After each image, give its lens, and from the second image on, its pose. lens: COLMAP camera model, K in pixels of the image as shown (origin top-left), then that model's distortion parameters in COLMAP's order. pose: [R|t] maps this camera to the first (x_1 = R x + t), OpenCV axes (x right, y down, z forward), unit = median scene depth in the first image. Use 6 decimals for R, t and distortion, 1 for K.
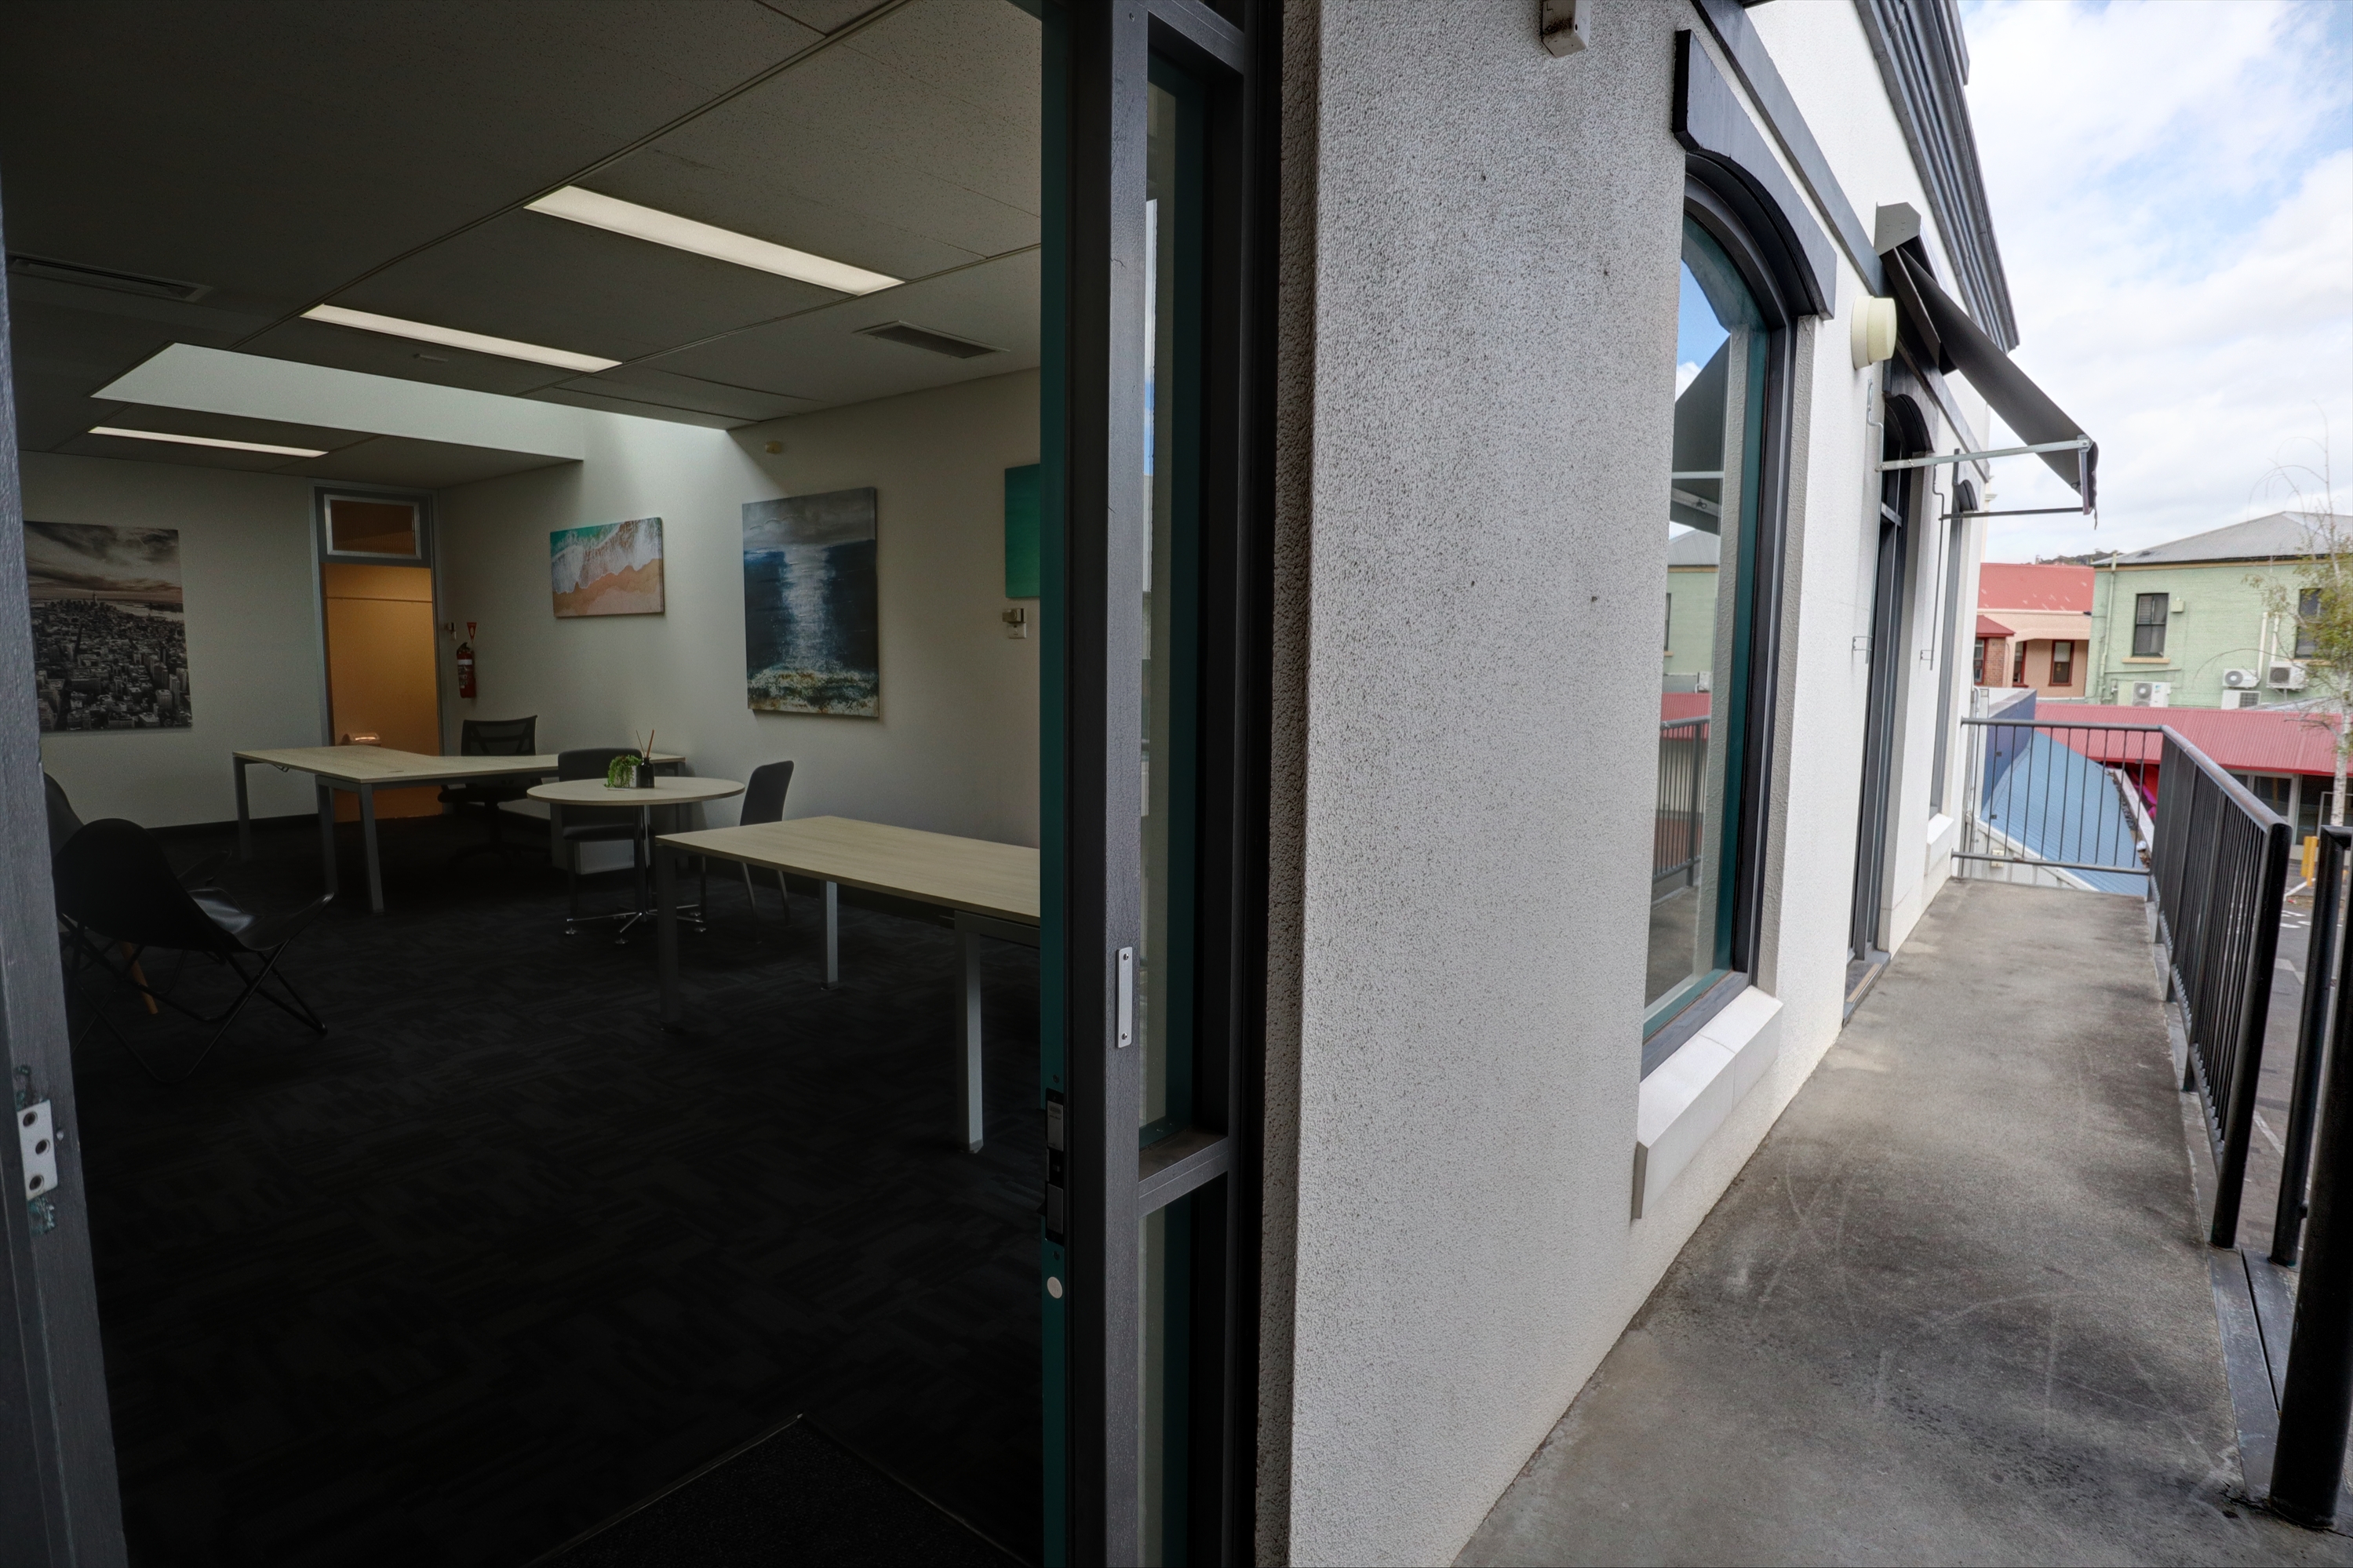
lens RADIAL K [[1200.5, 0, 1175.6], [0, 1200.5, 772.0], [0, 0, 1]] dist [-0.022966, 0.000227]
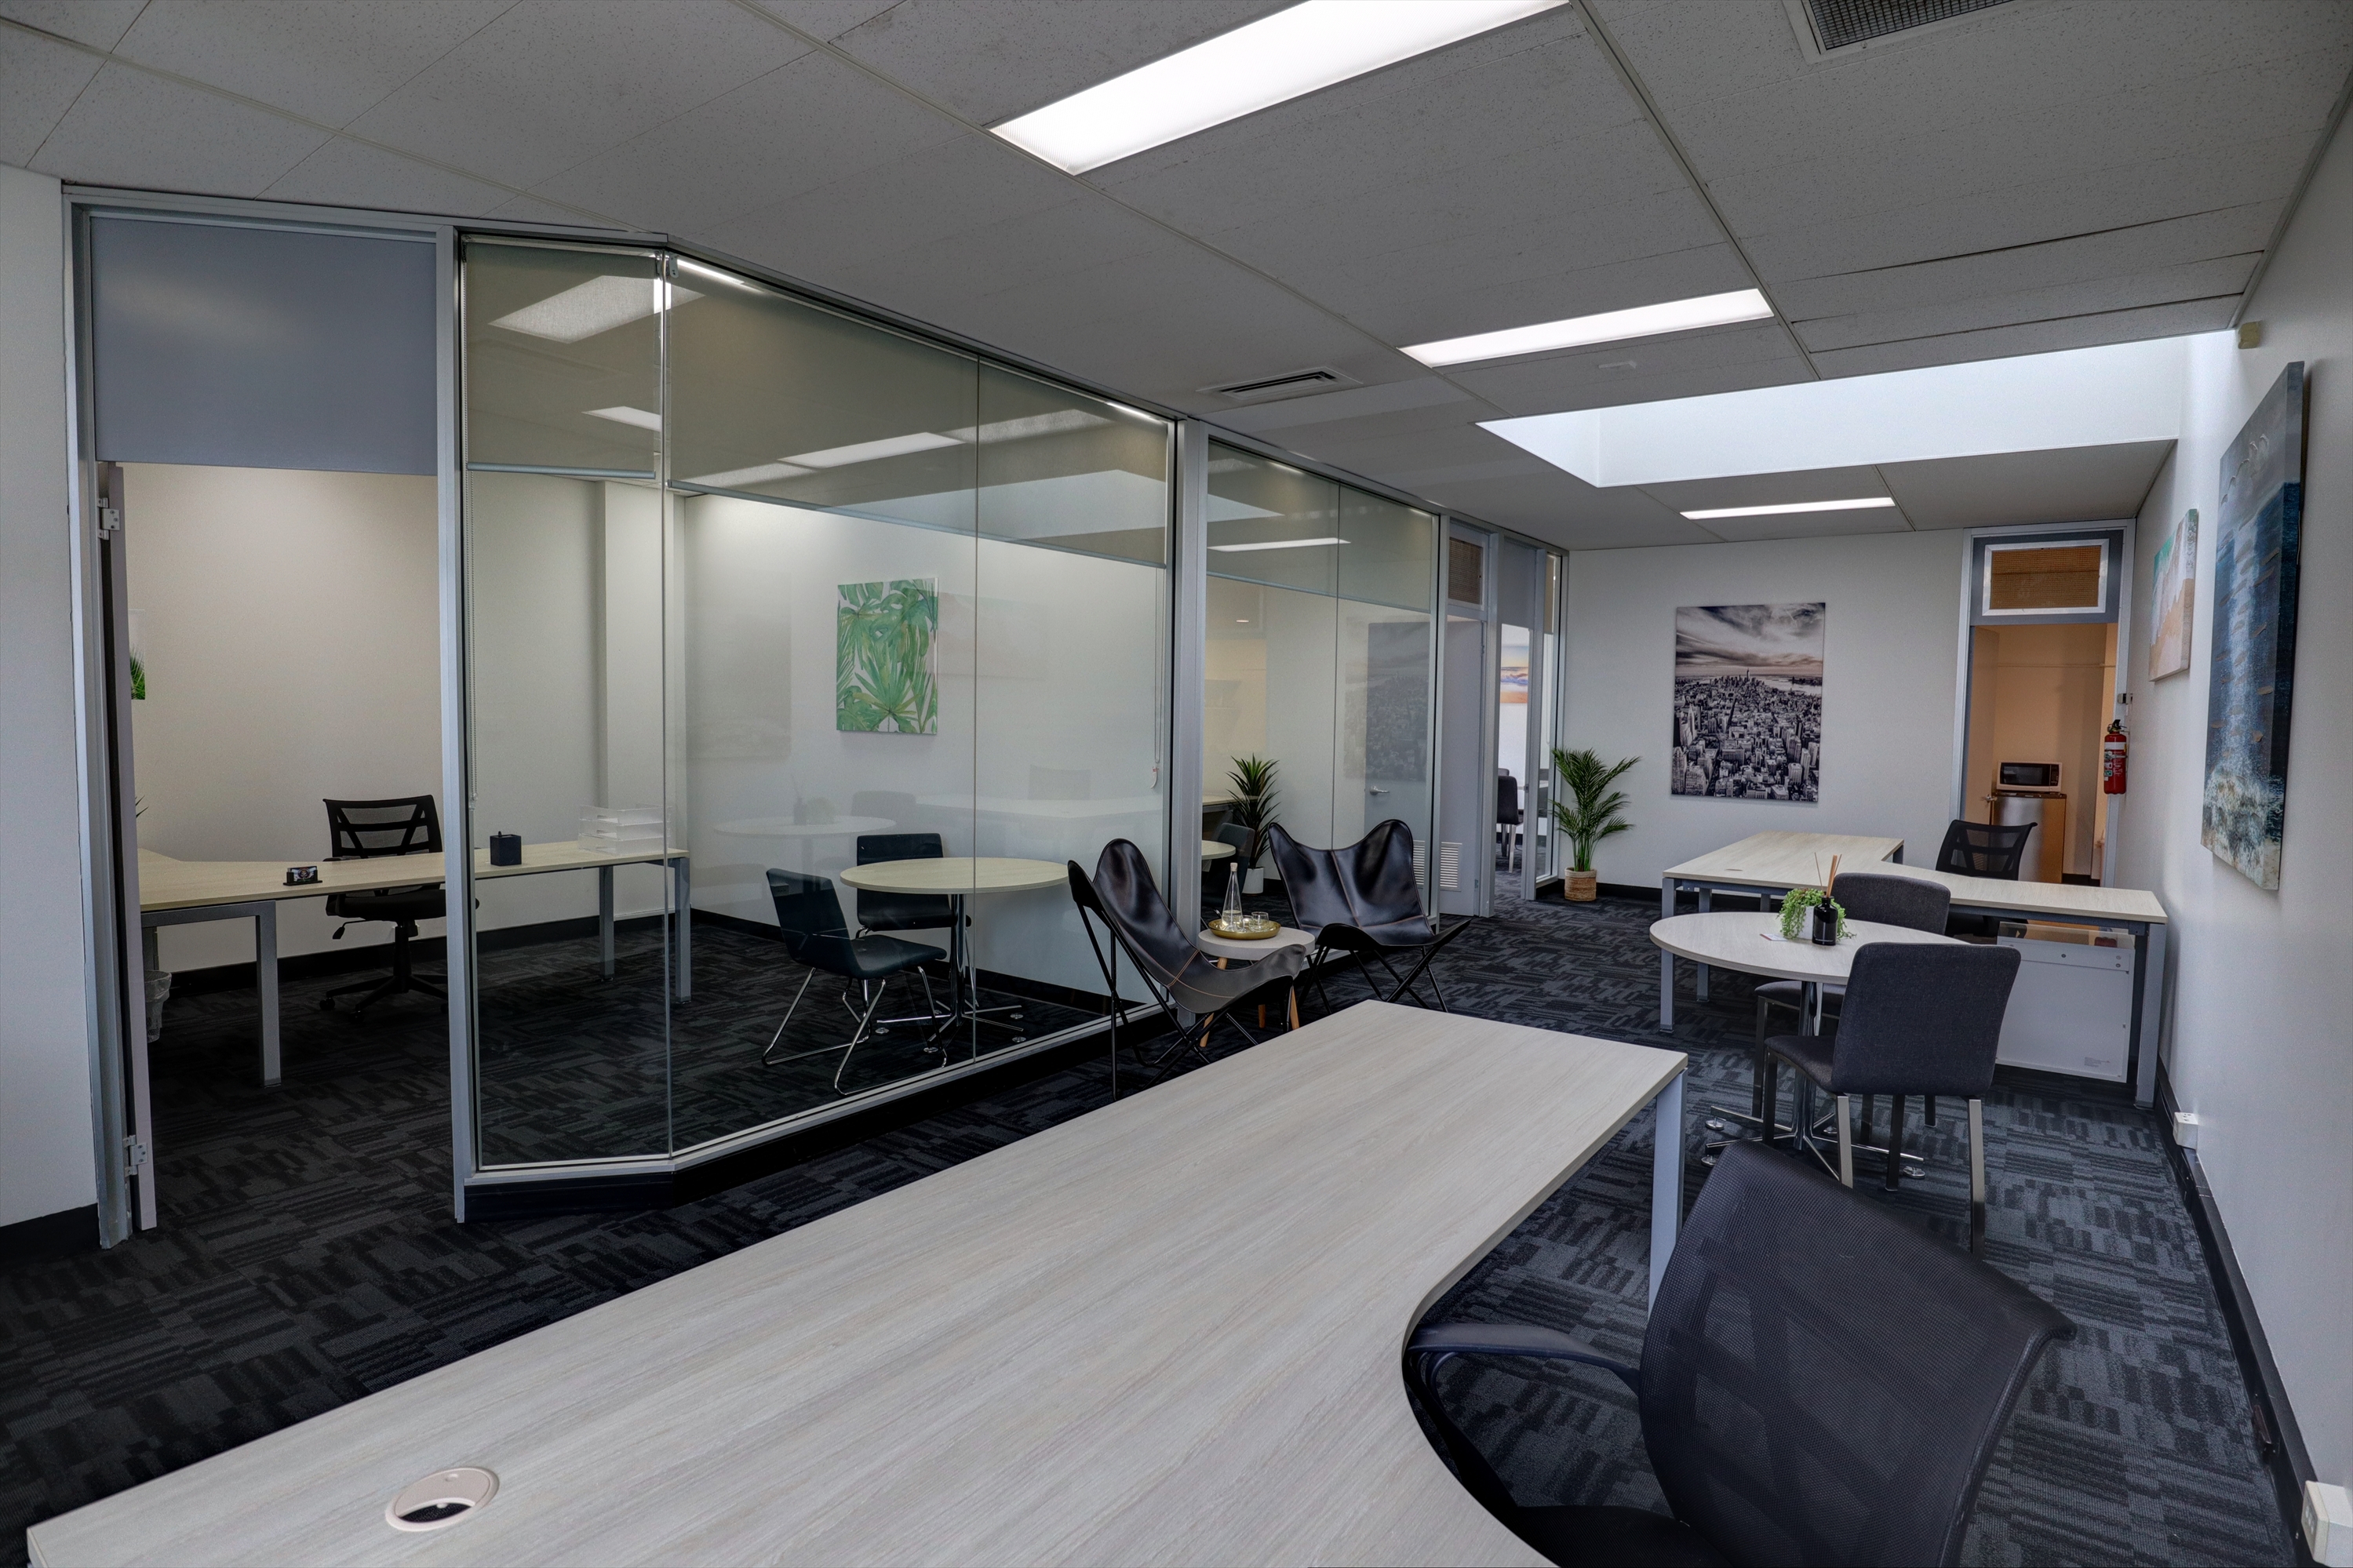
lens RADIAL K [[1192.9, 0, 1191.1], [0, 1192.9, 775.8], [0, 0, 1]] dist [-0.057089, 0.023974]
pose [[0.049566, 0.051056, -0.997465, 0.134615], [-0.114200, 0.992433, 0.045124, -0.055948], [0.992221, 0.111673, 0.055022, 0.534163]]
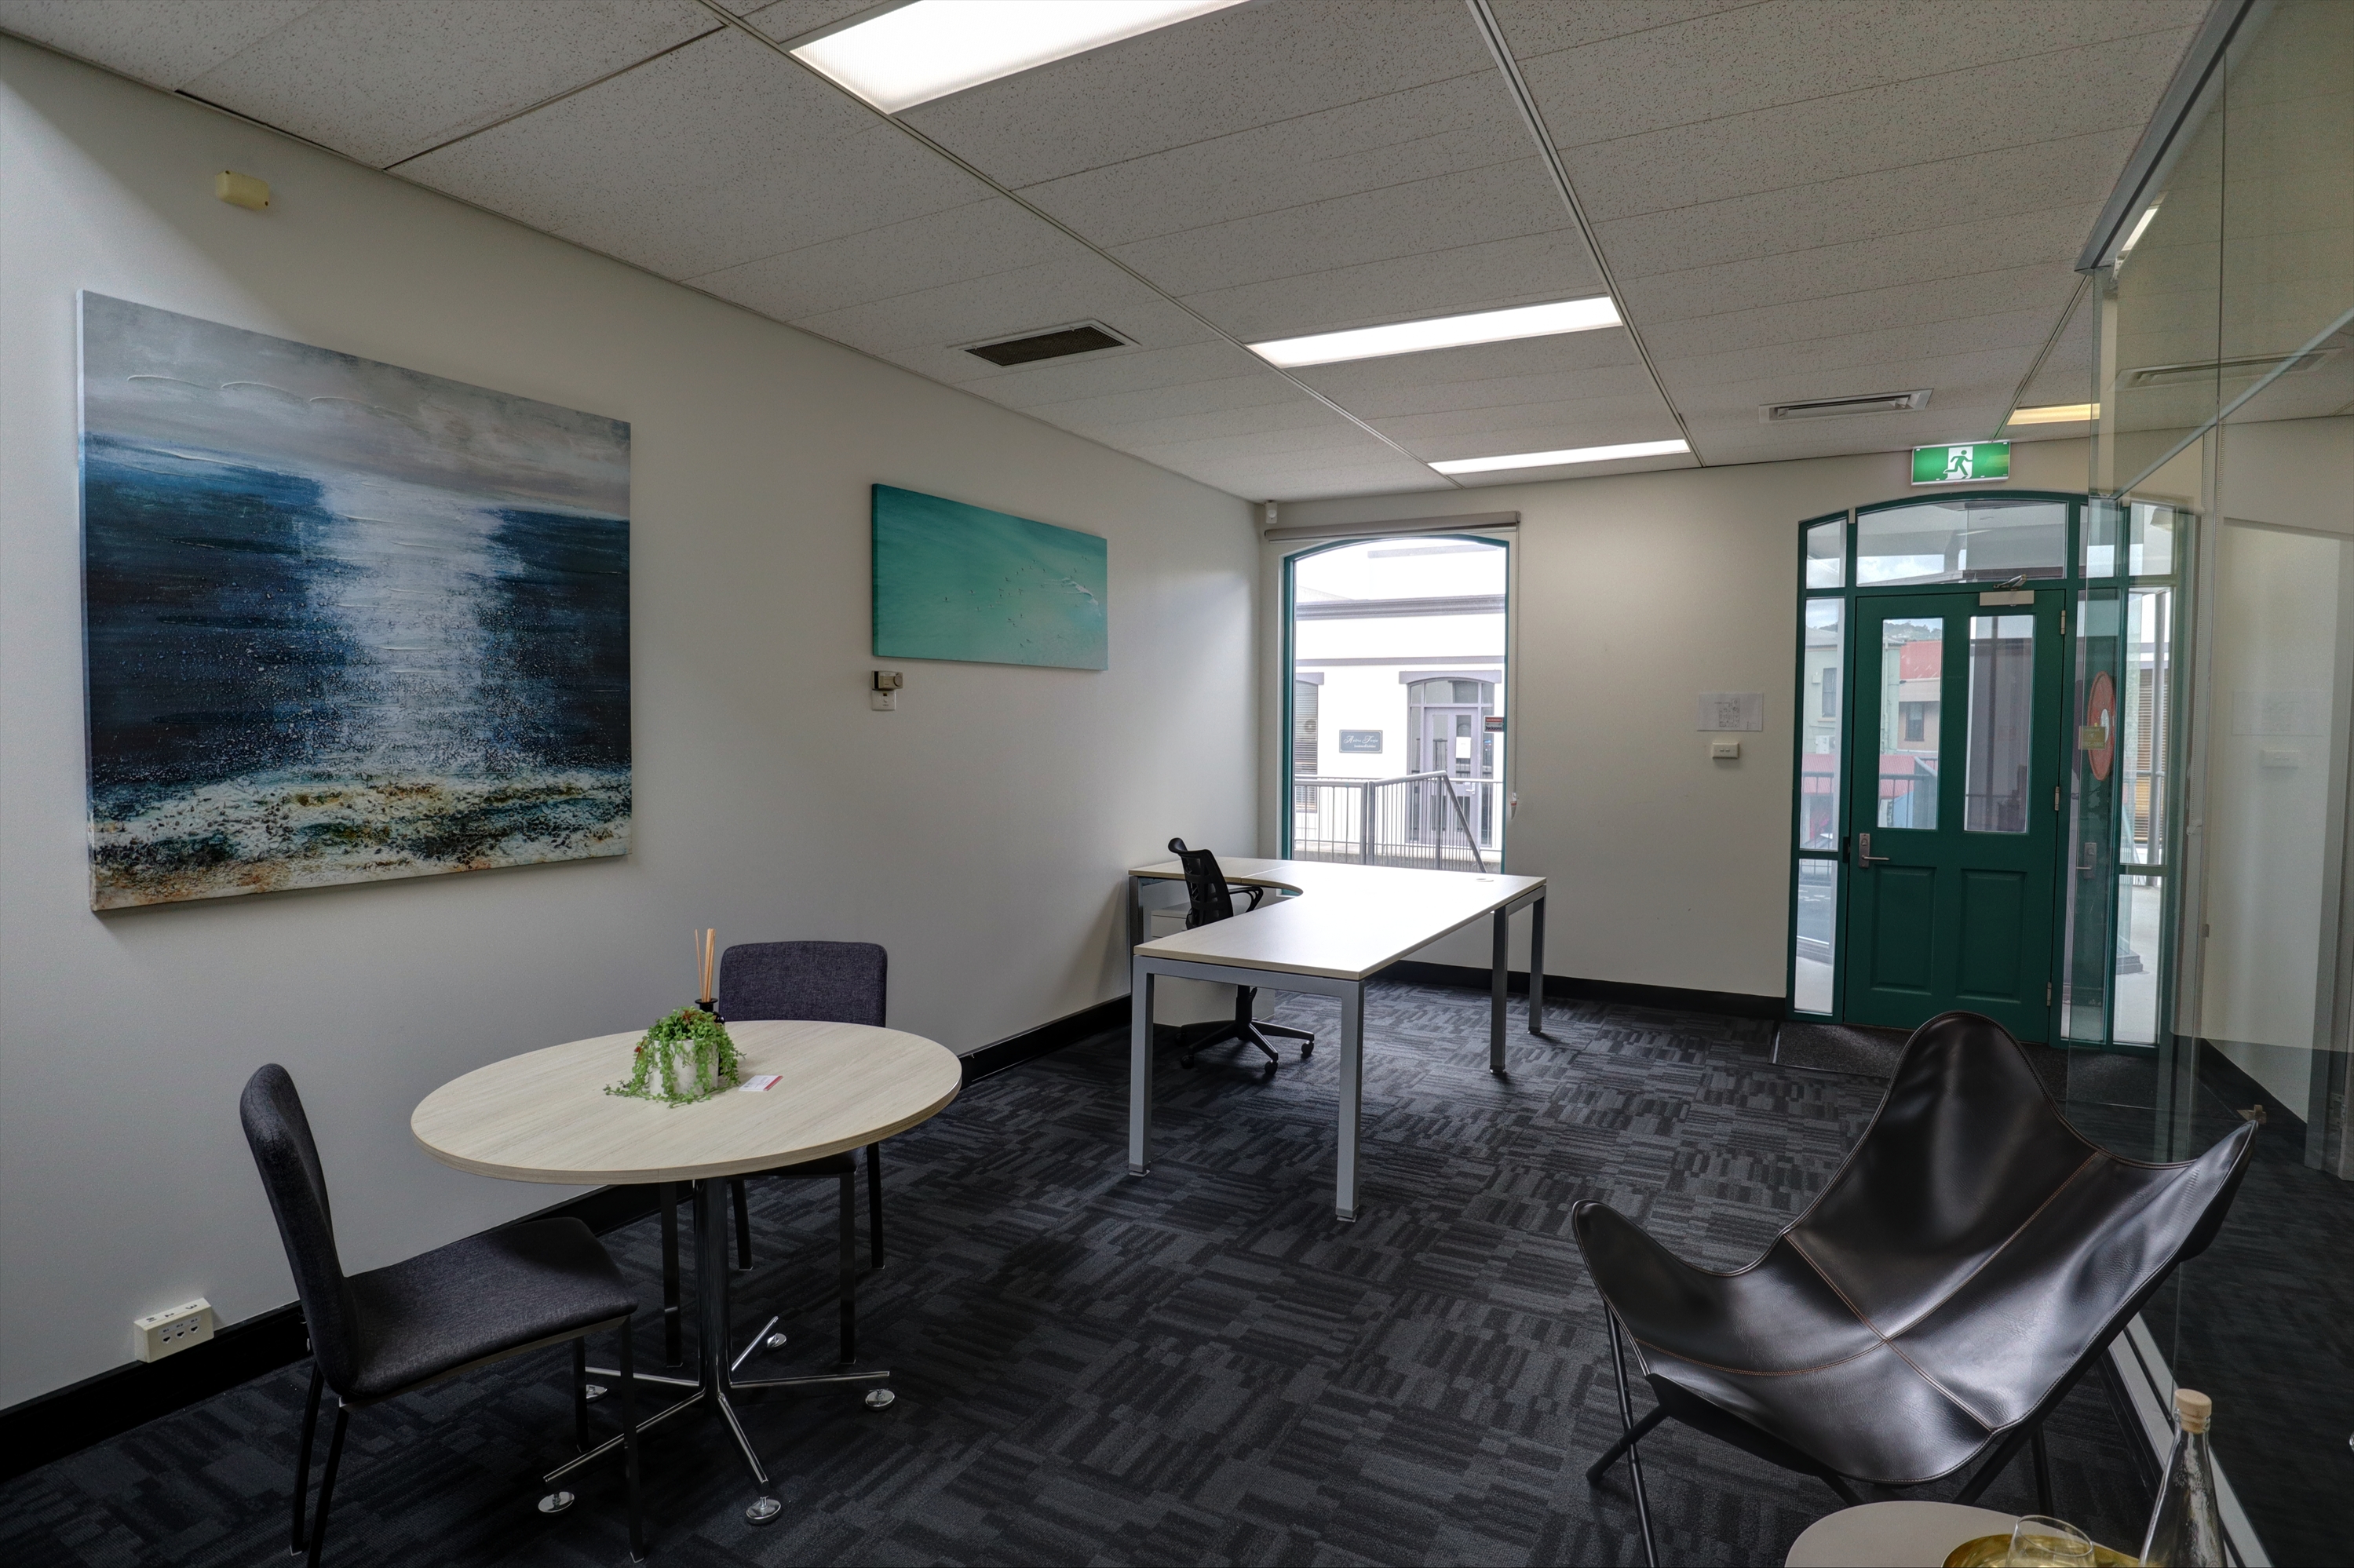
lens RADIAL K [[1193.4, 0, 1191.6], [0, 1193.4, 775.8], [0, 0, 1]] dist [-0.057089, 0.023974]
pose [[-0.174684, -0.054103, 0.983137, -0.728062], [0.091721, 0.993253, 0.070957, -0.085657], [-0.980343, 0.102570, -0.168543, 0.762853]]
